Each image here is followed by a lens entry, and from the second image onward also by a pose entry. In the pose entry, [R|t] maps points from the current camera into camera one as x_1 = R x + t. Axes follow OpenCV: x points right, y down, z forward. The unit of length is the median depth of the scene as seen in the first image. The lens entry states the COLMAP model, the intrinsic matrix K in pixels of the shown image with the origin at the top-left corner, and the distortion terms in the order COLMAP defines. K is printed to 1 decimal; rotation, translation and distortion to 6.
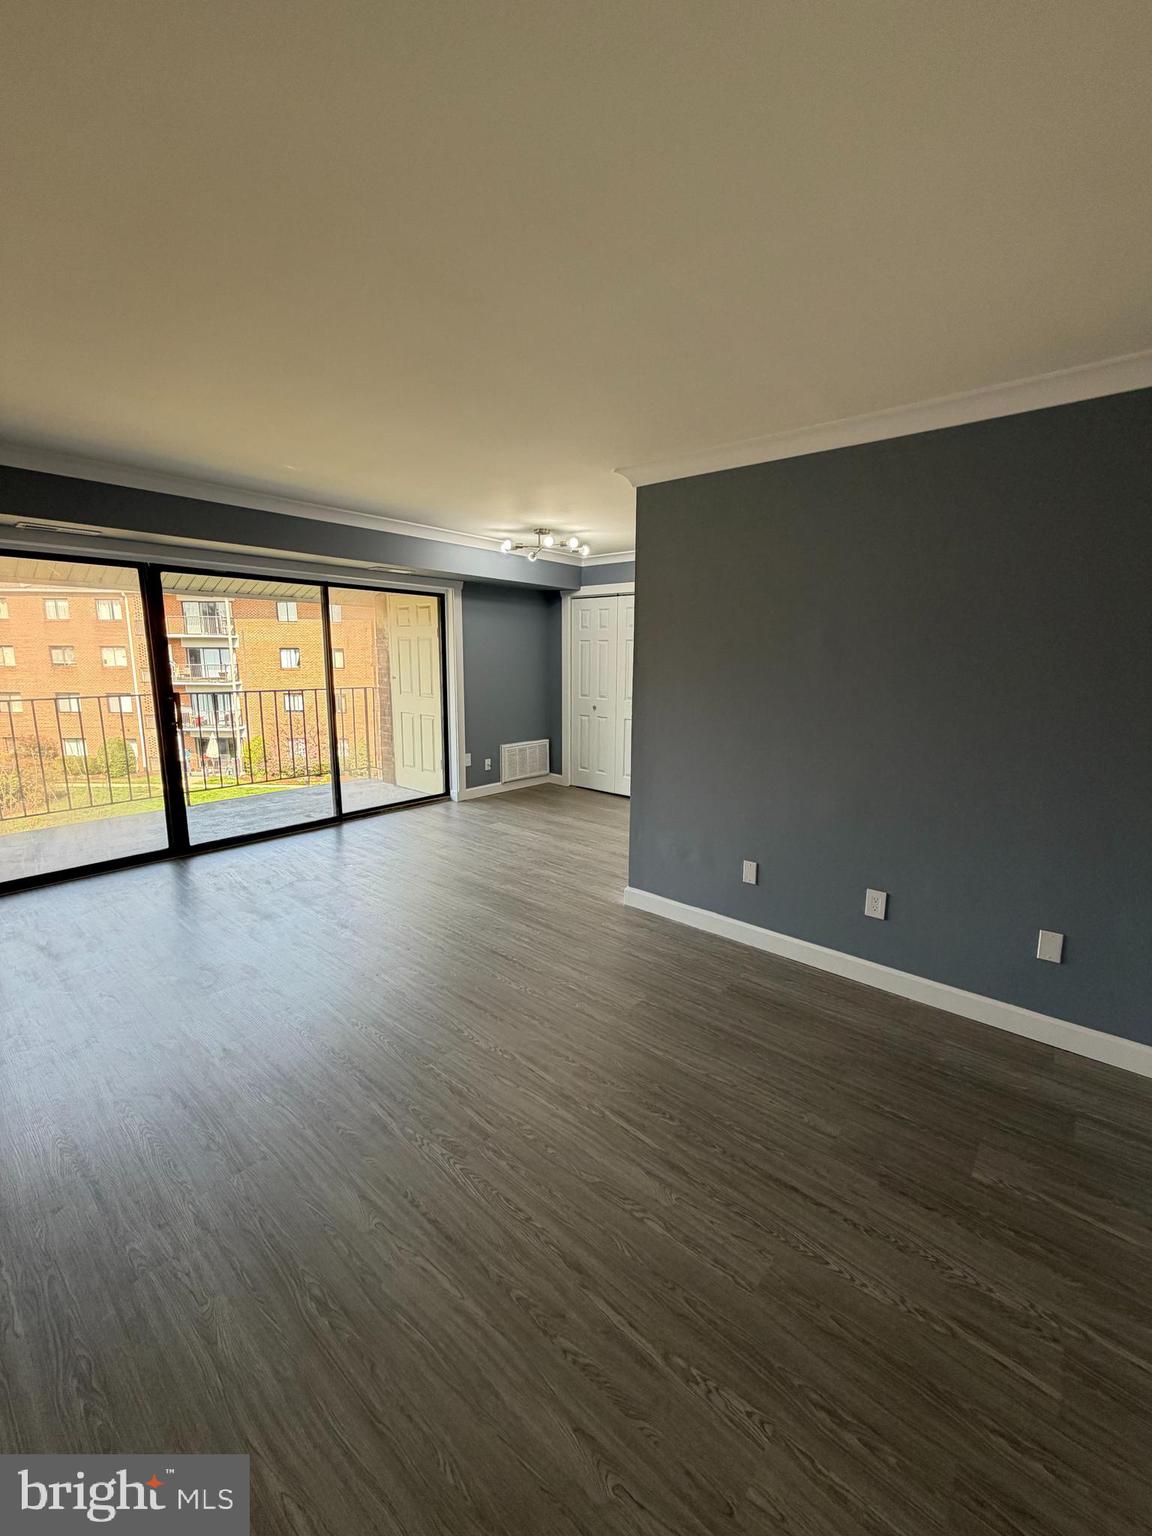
lens RADIAL K [[611.0, 0, 562.1], [0, 611.0, 745.3], [0, 0, 1]] dist [0.000389, 0.000564]
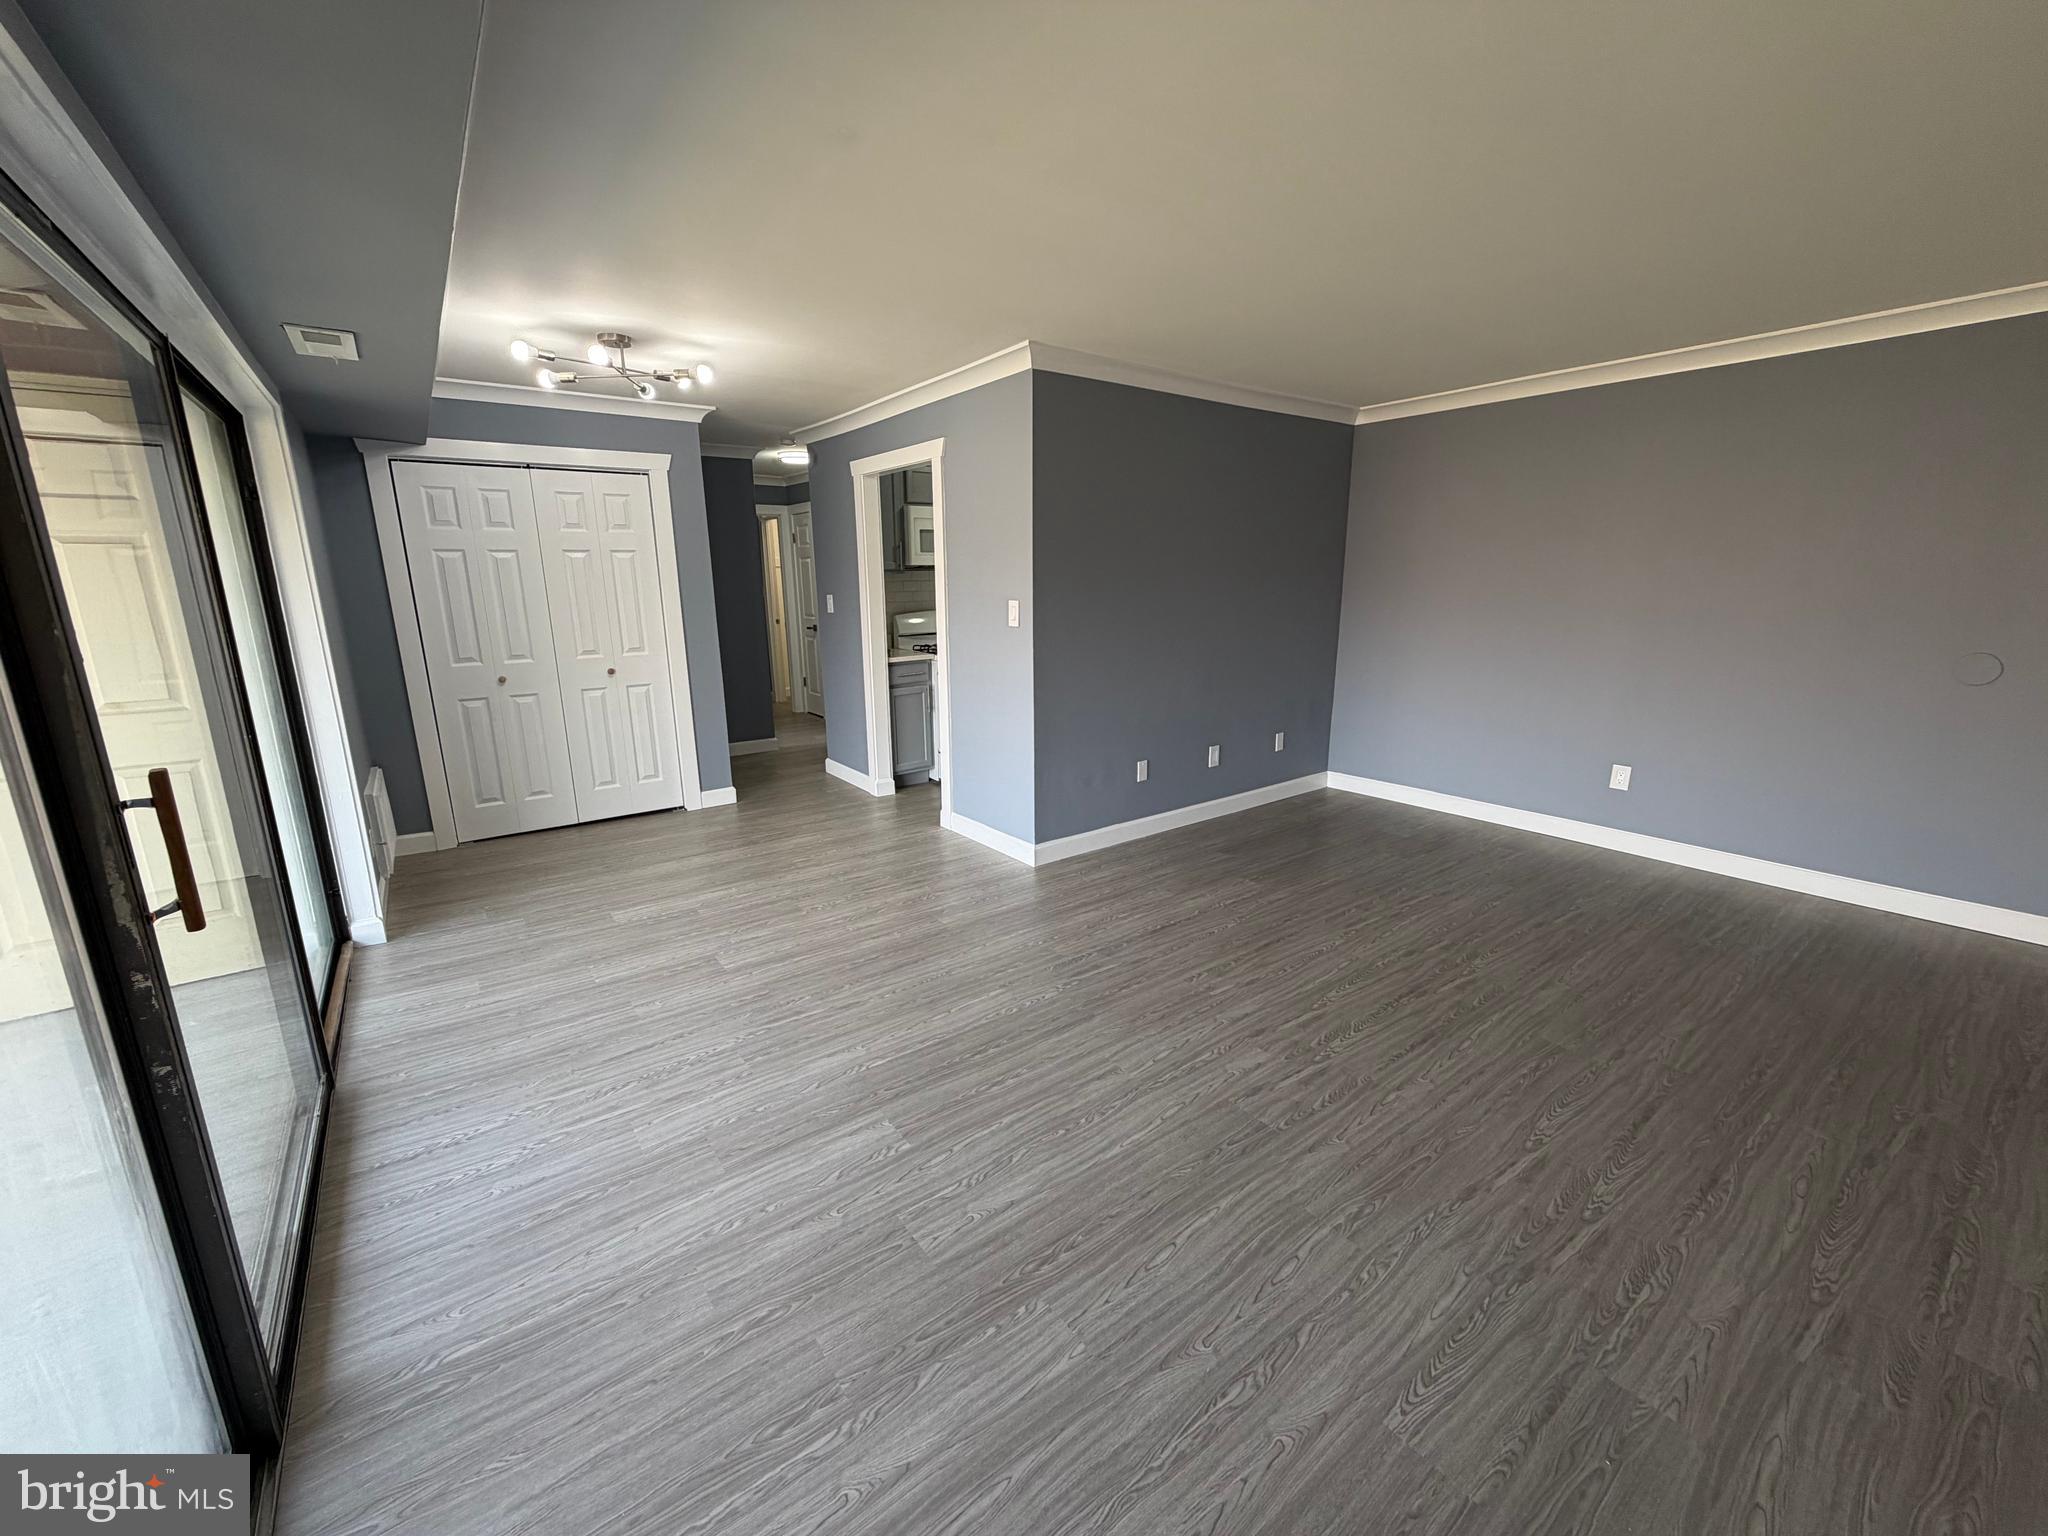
lens RADIAL K [[814.7, 0, 1024.7], [0, 814.7, 762.3], [0, 0, 1]] dist [0.000389, 0.000564]
pose [[0.216336, -0.233279, 0.948040, -0.823000], [0.156675, 0.966745, 0.202130, -0.100410], [-0.963666, 0.104806, 0.245691, 0.619312]]
